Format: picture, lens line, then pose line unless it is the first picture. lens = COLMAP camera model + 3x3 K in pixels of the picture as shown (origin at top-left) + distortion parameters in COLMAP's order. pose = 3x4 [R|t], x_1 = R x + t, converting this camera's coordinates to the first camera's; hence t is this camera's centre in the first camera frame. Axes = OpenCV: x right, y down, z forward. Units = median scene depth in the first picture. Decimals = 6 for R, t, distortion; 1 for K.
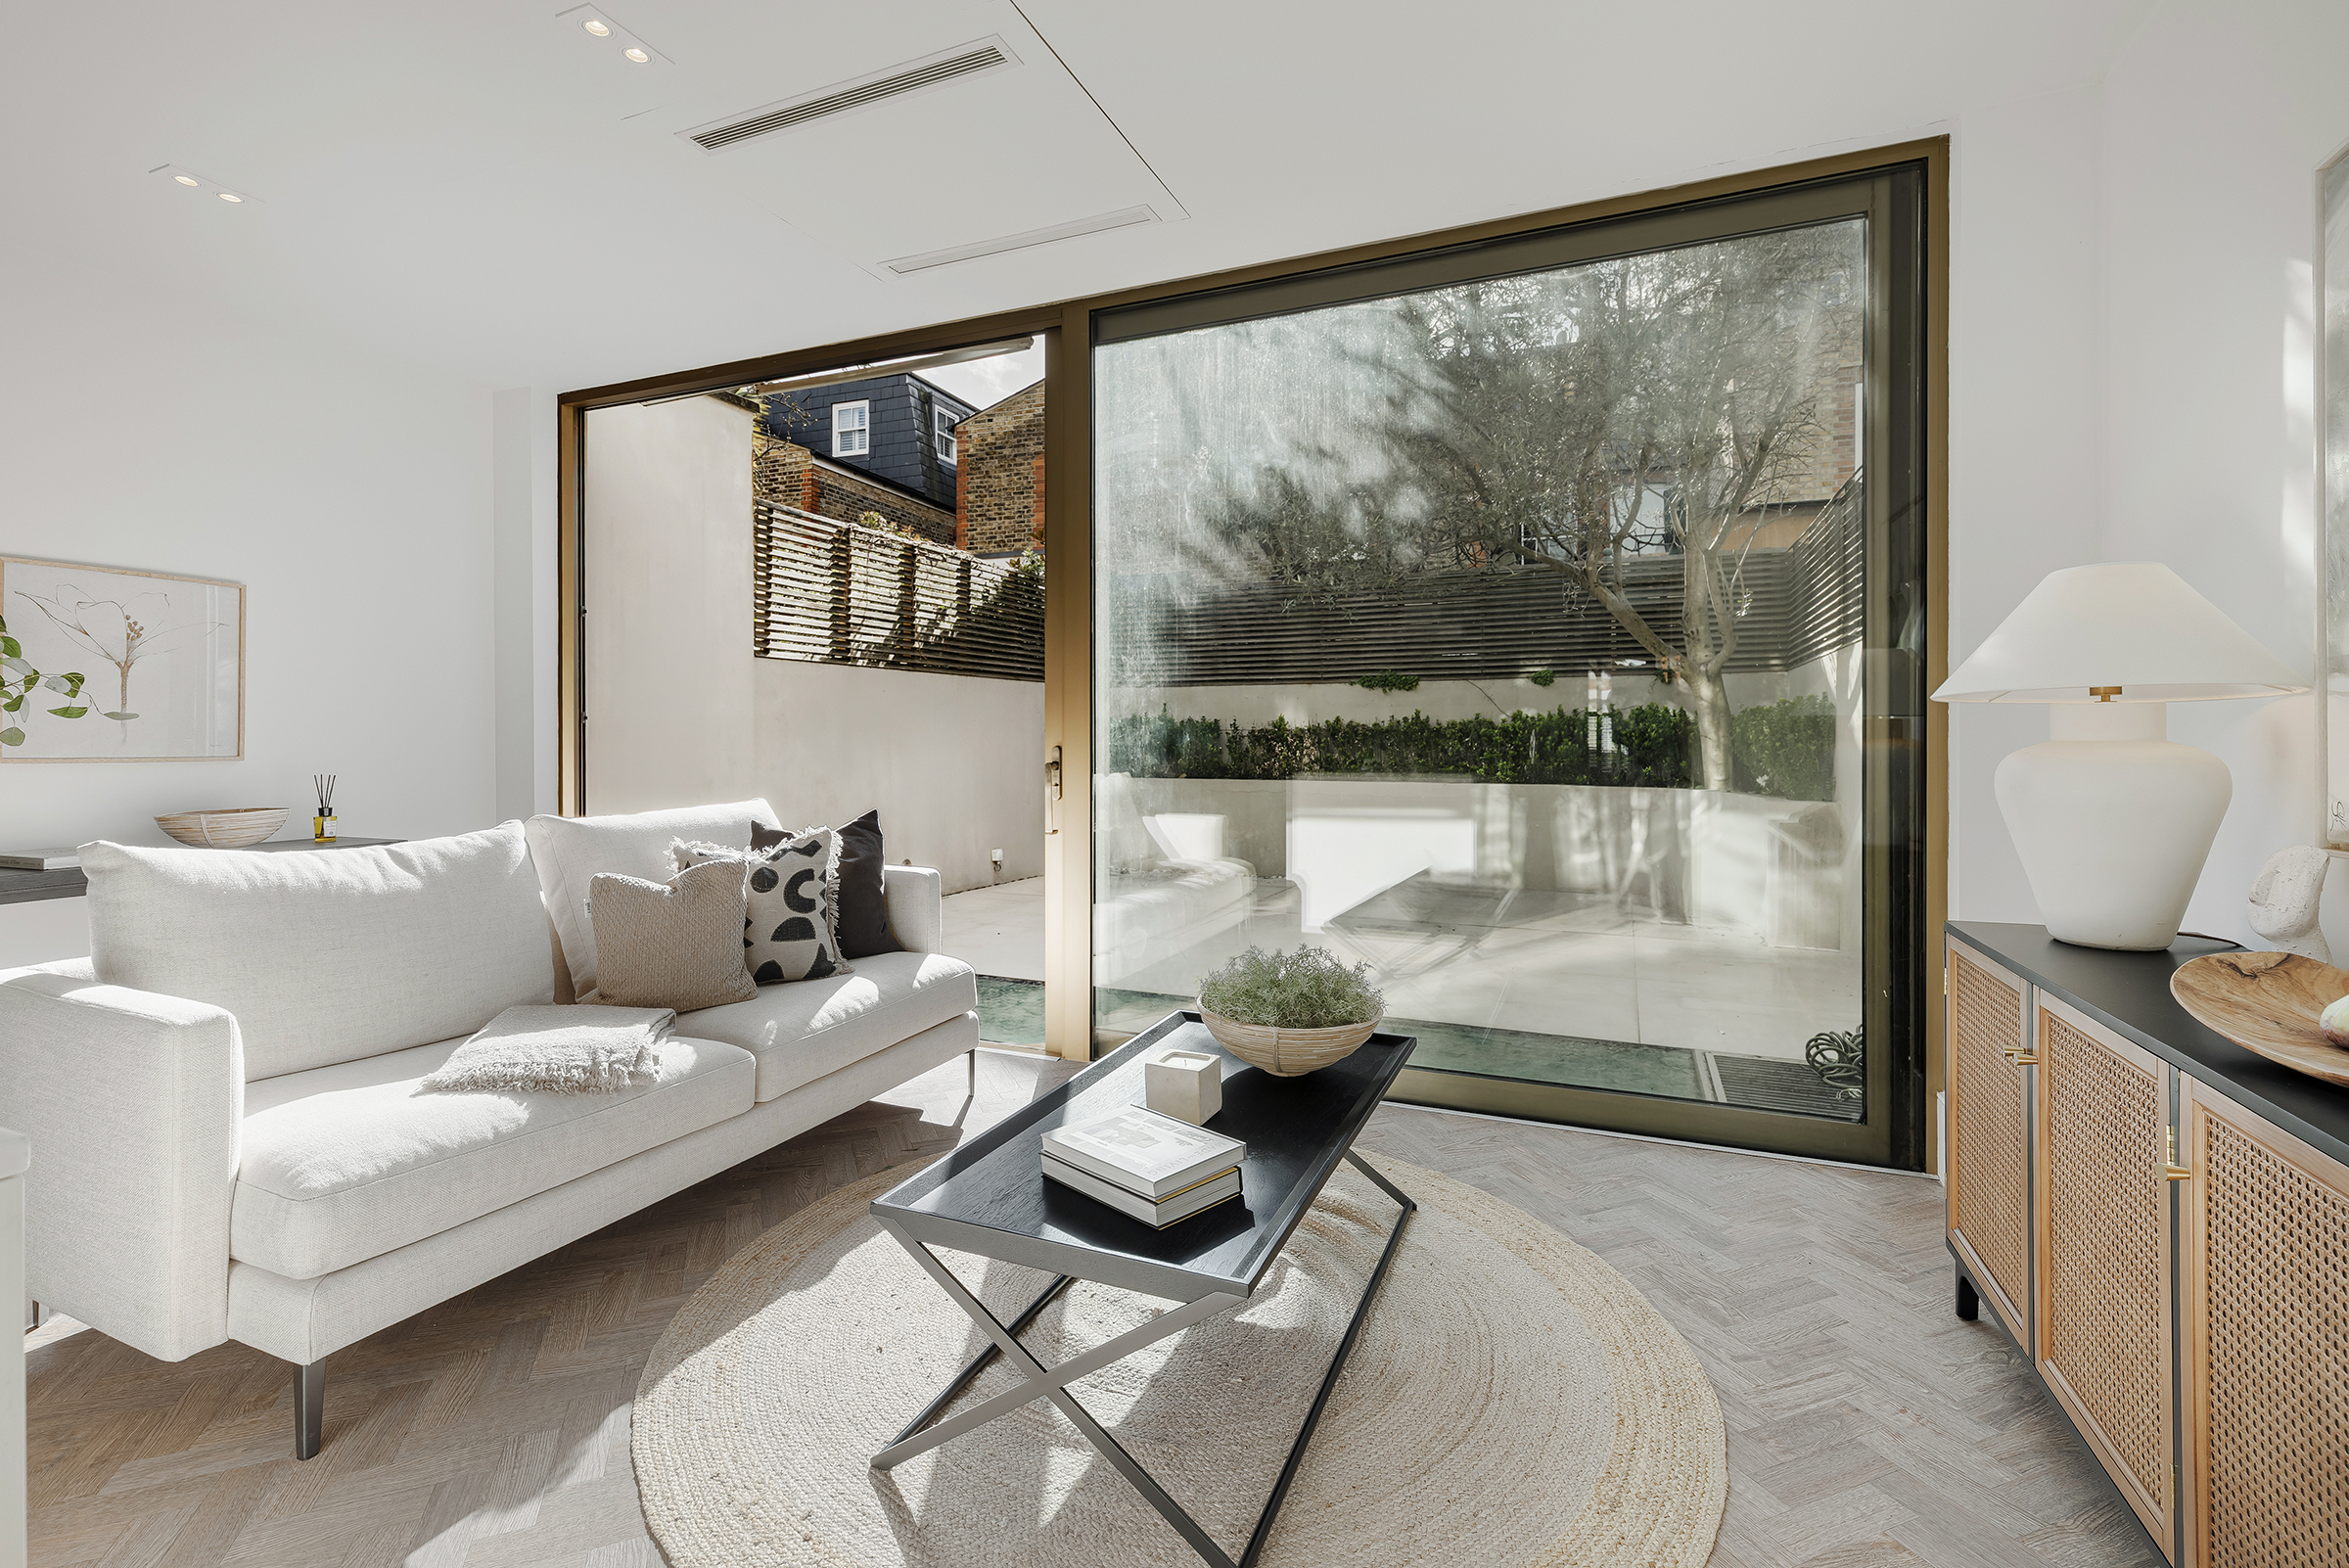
lens RADIAL K [[1061.0, 0, 1157.5], [0, 1061.0, 772.9], [0, 0, 1]] dist [0.000343, -0.000134]
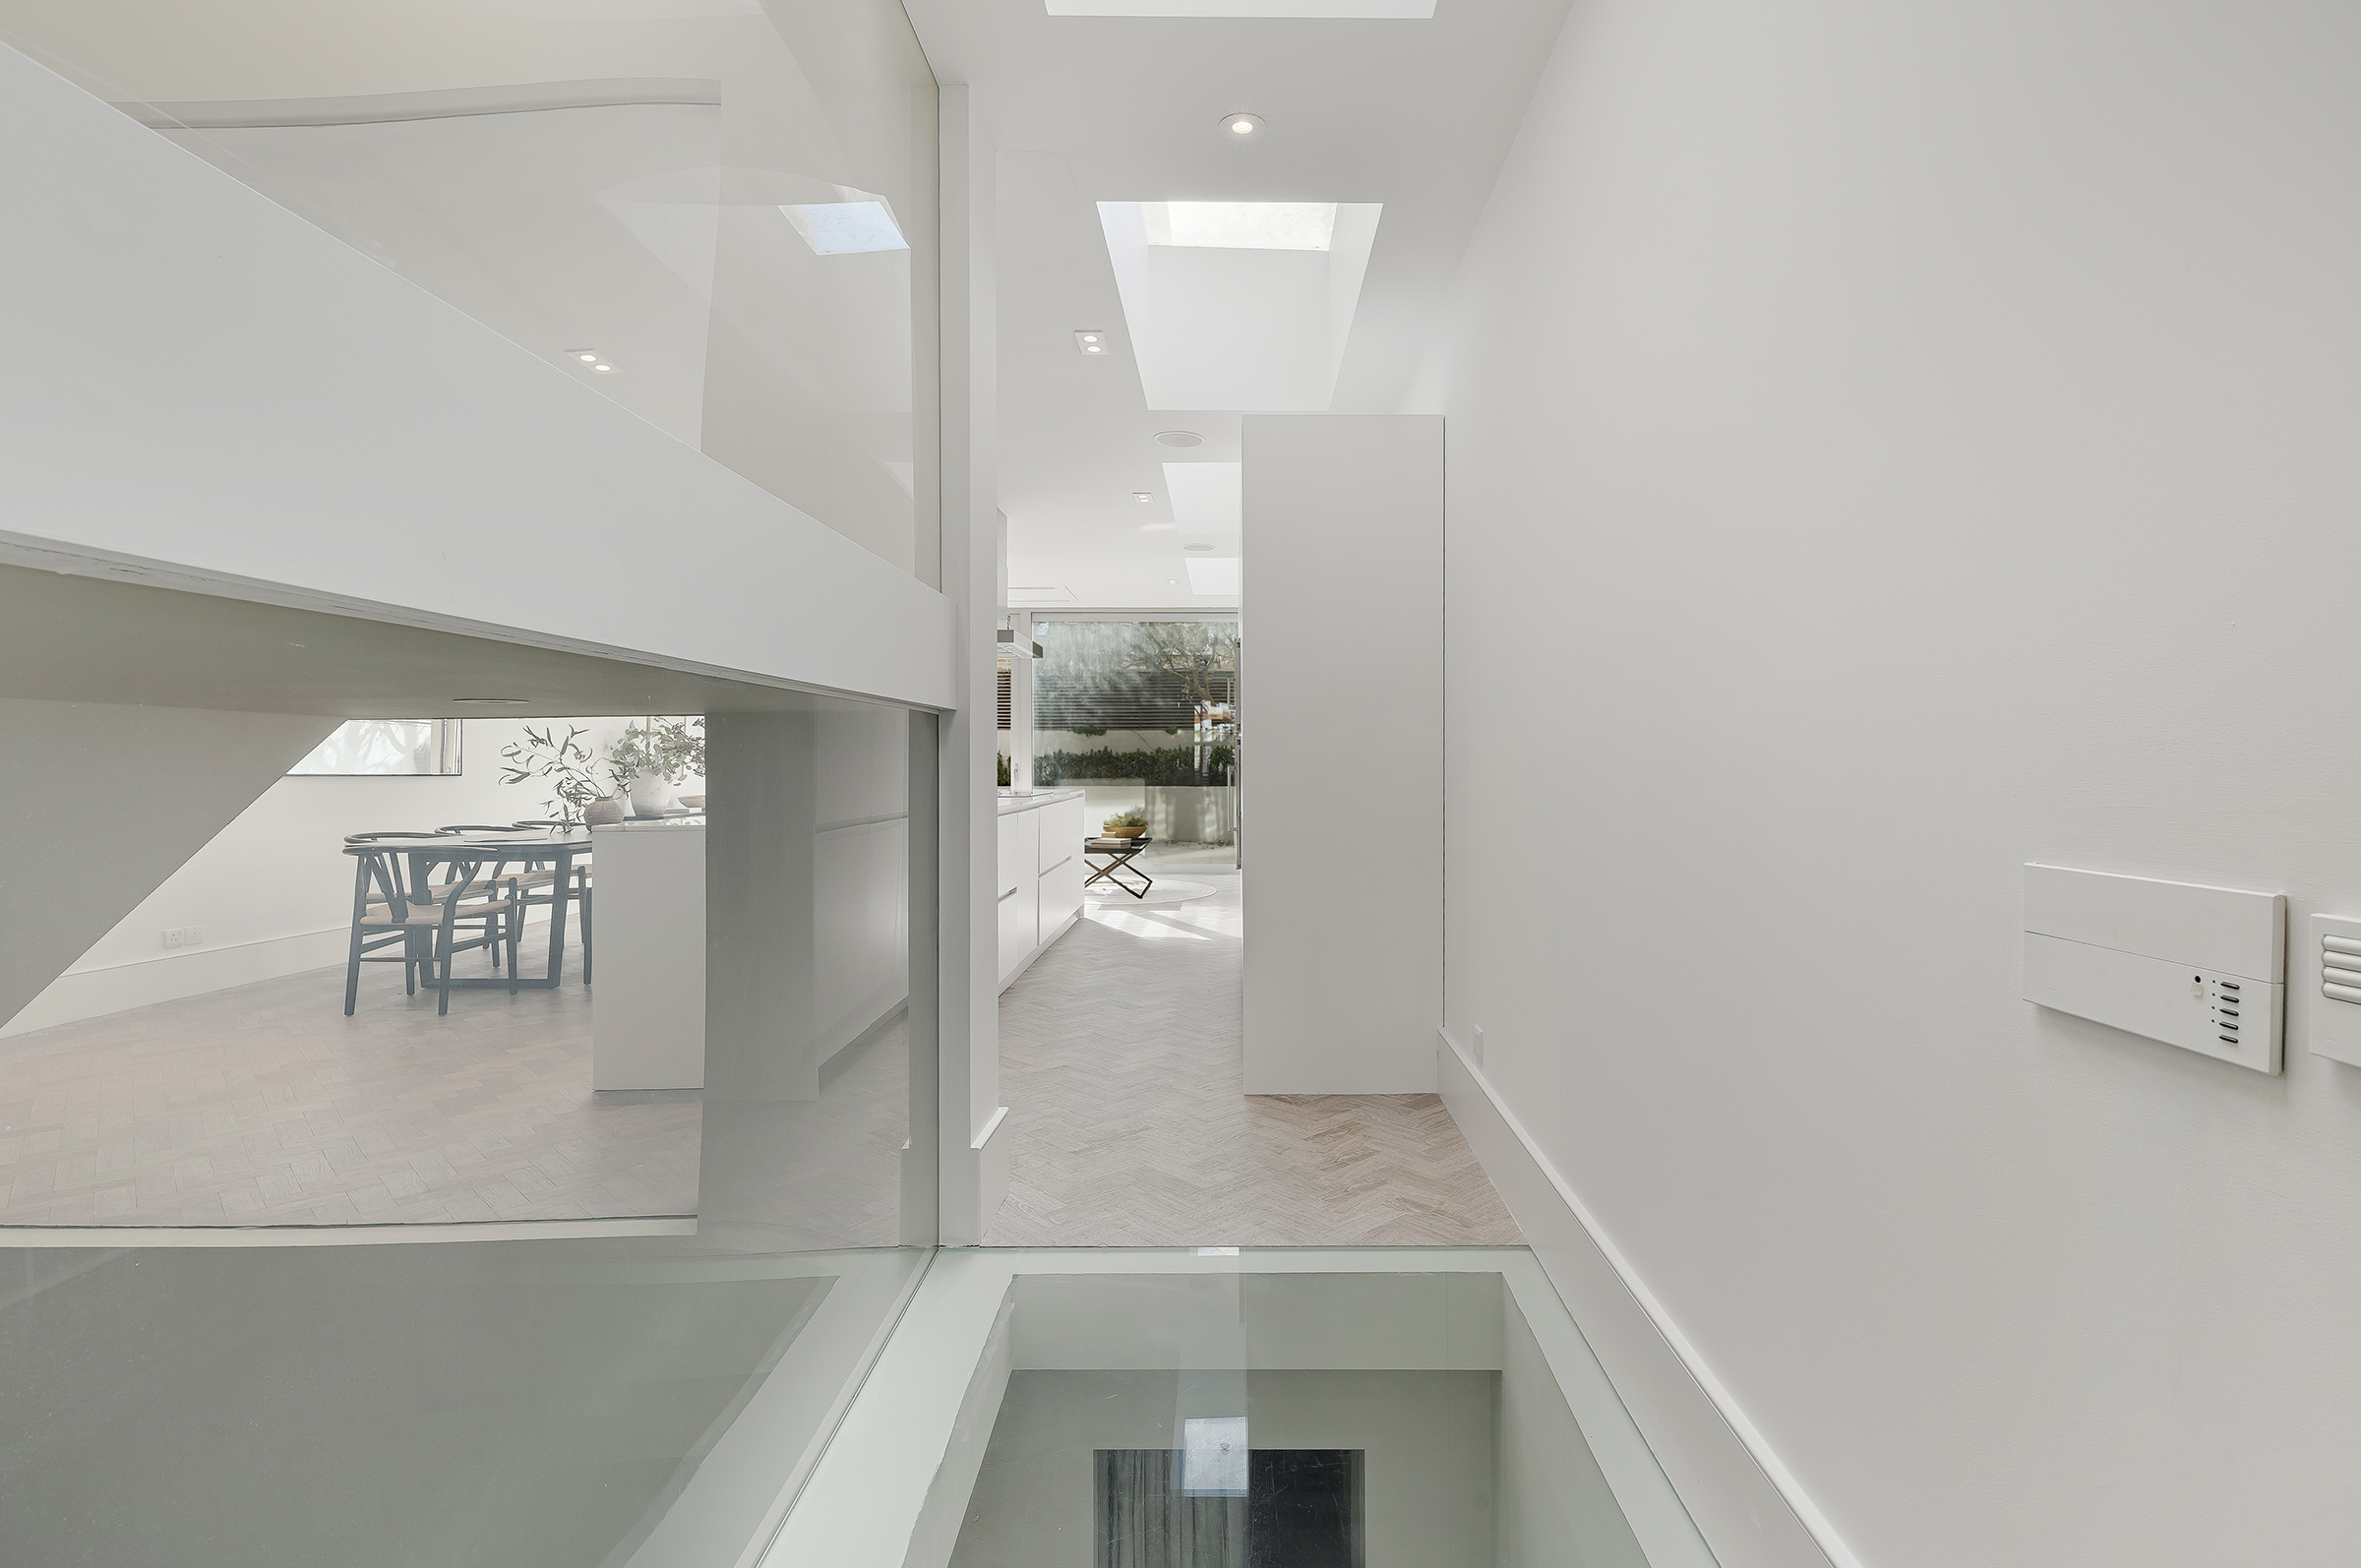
lens RADIAL K [[1109.3, 0, 1233.3], [0, 1109.3, 779.0], [0, 0, 1]] dist [-0.000167, -0.000041]
pose [[0.913886, -0.005129, 0.405938, -0.347825], [0.012414, 0.999806, -0.015316, 0.030424], [-0.405781, 0.019036, 0.913772, -0.875320]]
